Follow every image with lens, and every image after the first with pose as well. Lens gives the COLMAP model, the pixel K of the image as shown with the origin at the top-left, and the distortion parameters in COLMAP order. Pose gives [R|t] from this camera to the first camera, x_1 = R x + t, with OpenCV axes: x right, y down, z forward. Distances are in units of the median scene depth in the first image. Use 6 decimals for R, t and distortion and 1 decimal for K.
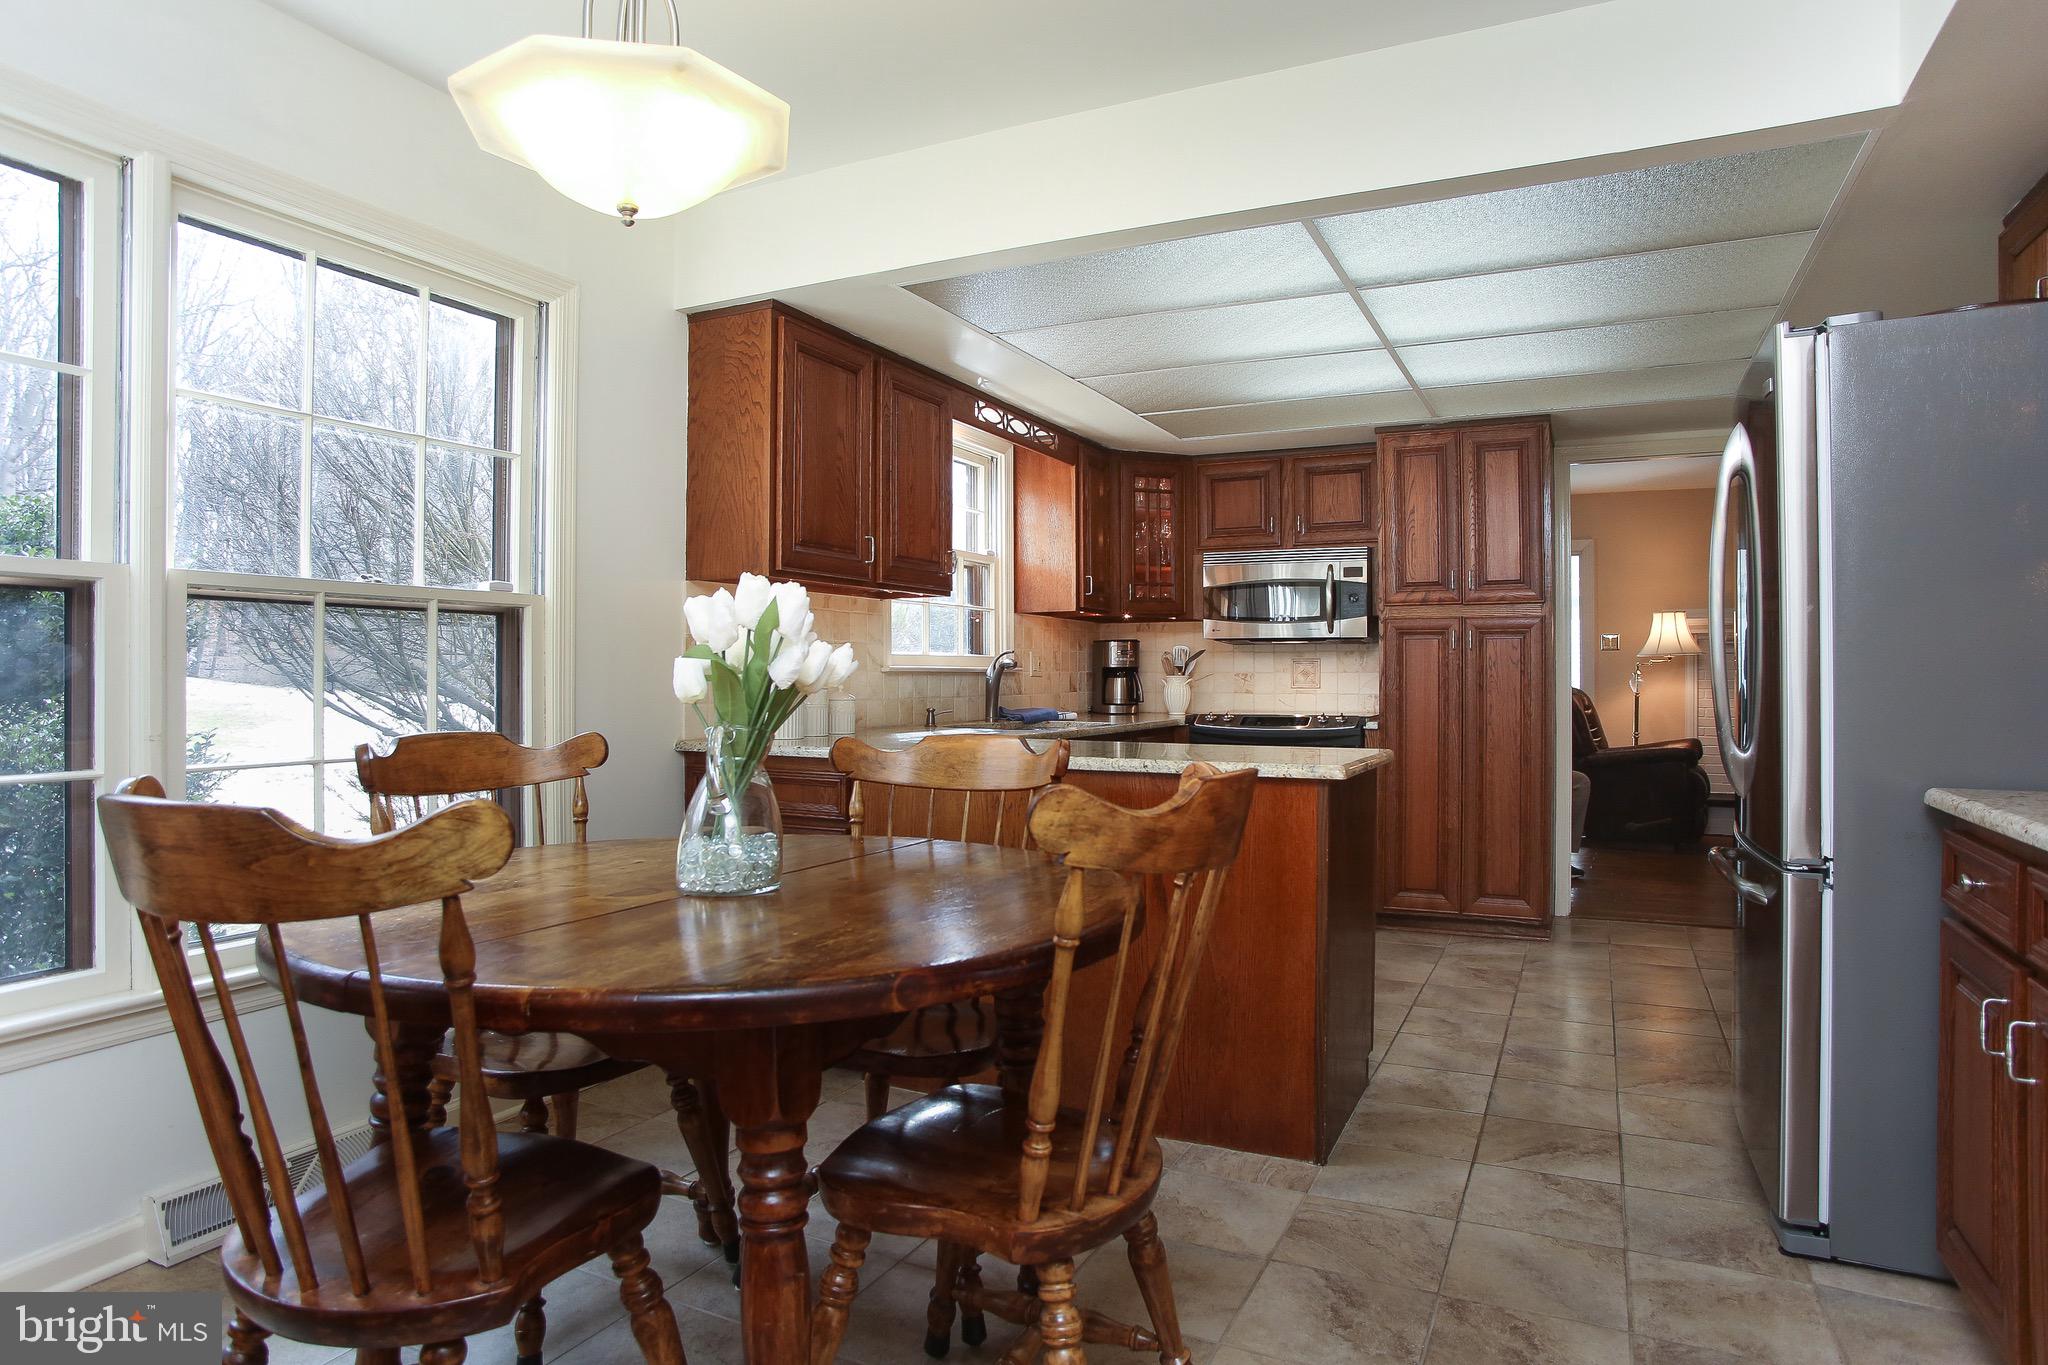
lens RADIAL K [[1271.0, 0, 1036.5], [0, 1271.0, 679.8], [0, 0, 1]] dist [-0.135724, 0.093248]
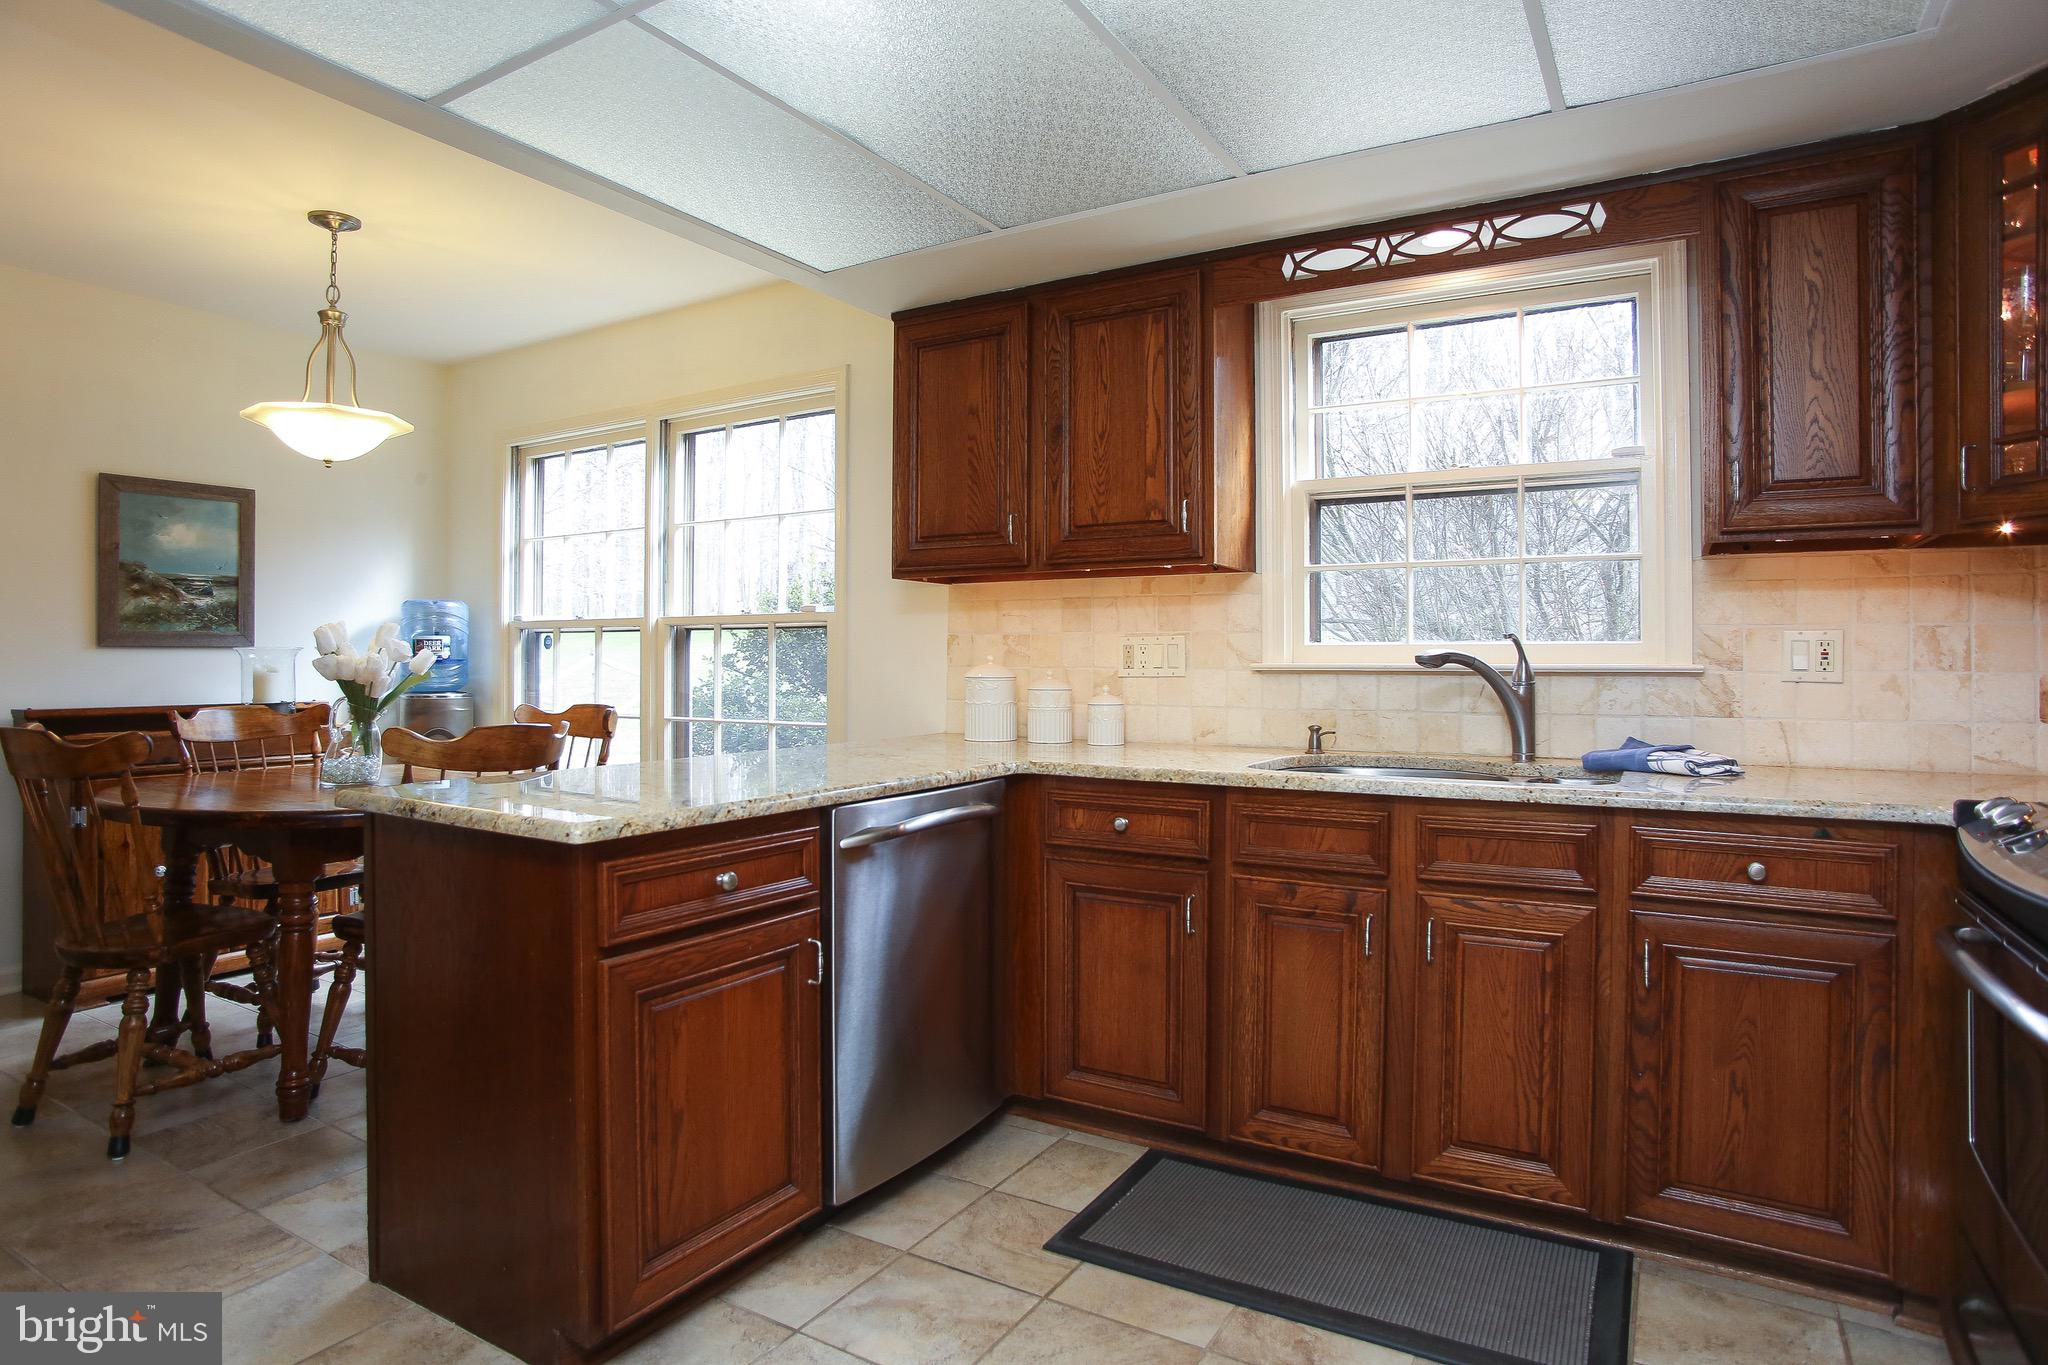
lens RADIAL K [[1162.3, 0, 1014.0], [0, 1162.3, 668.2], [0, 0, 1]] dist [-0.115406, 0.068133]
pose [[-0.144362, 0.005323, -0.989511, 0.470537], [-0.005713, 0.999964, 0.006213, -0.009233], [0.989508, 0.006550, -0.144326, 0.804819]]
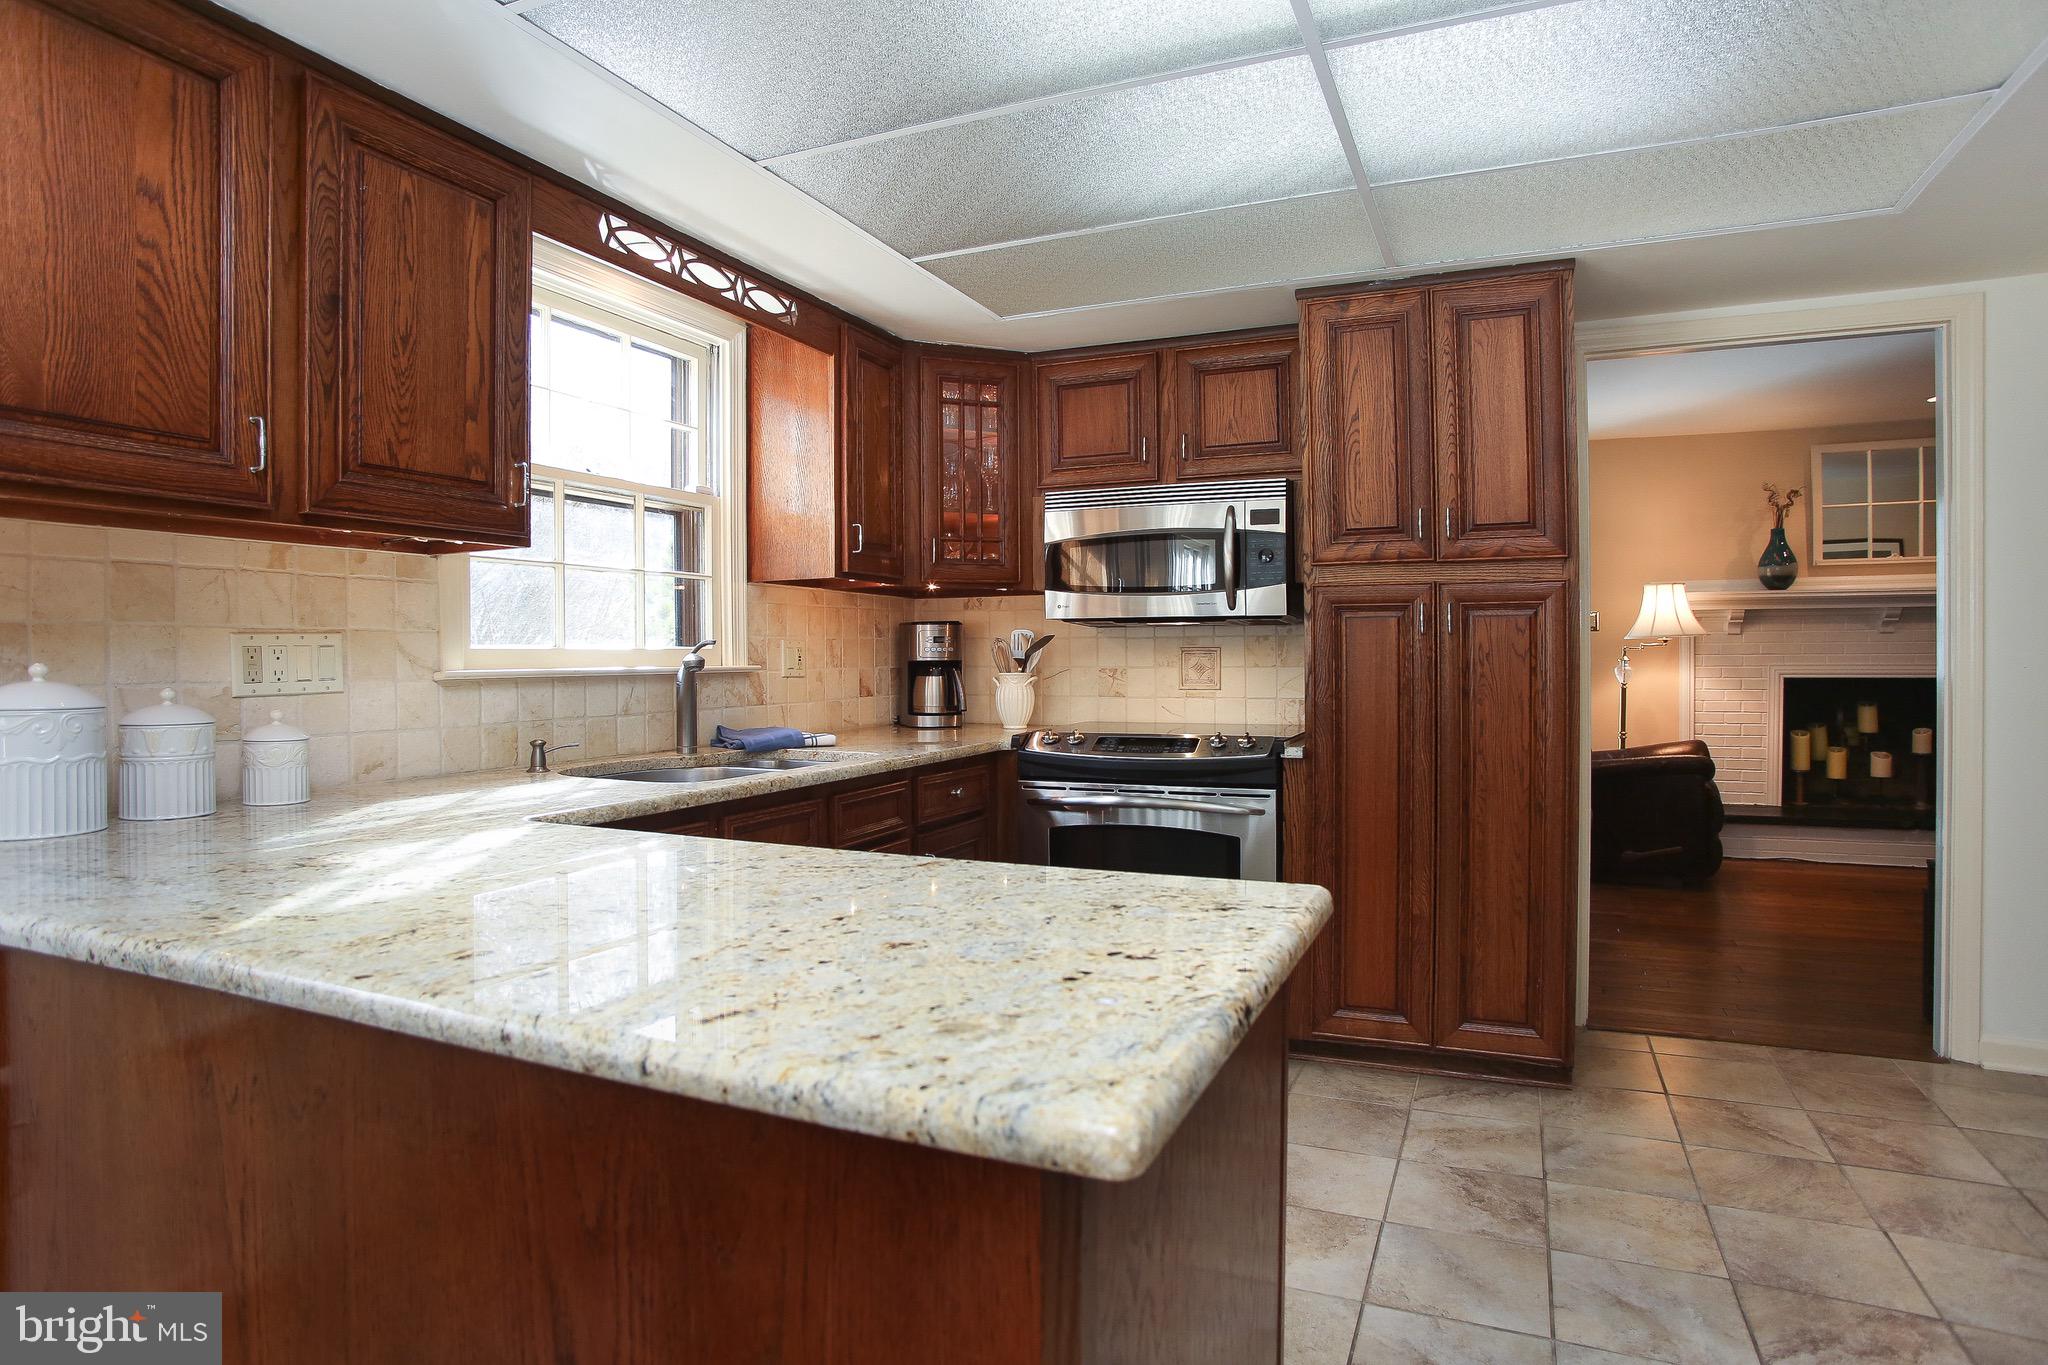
lens RADIAL K [[1162.3, 0, 1014.0], [0, 1162.3, 668.2], [0, 0, 1]] dist [-0.115406, 0.068133]
pose [[0.999905, -0.006055, 0.012391, 0.114143], [0.005956, 0.999950, 0.008025, -0.012092], [-0.012439, -0.007950, 0.999891, 0.403826]]
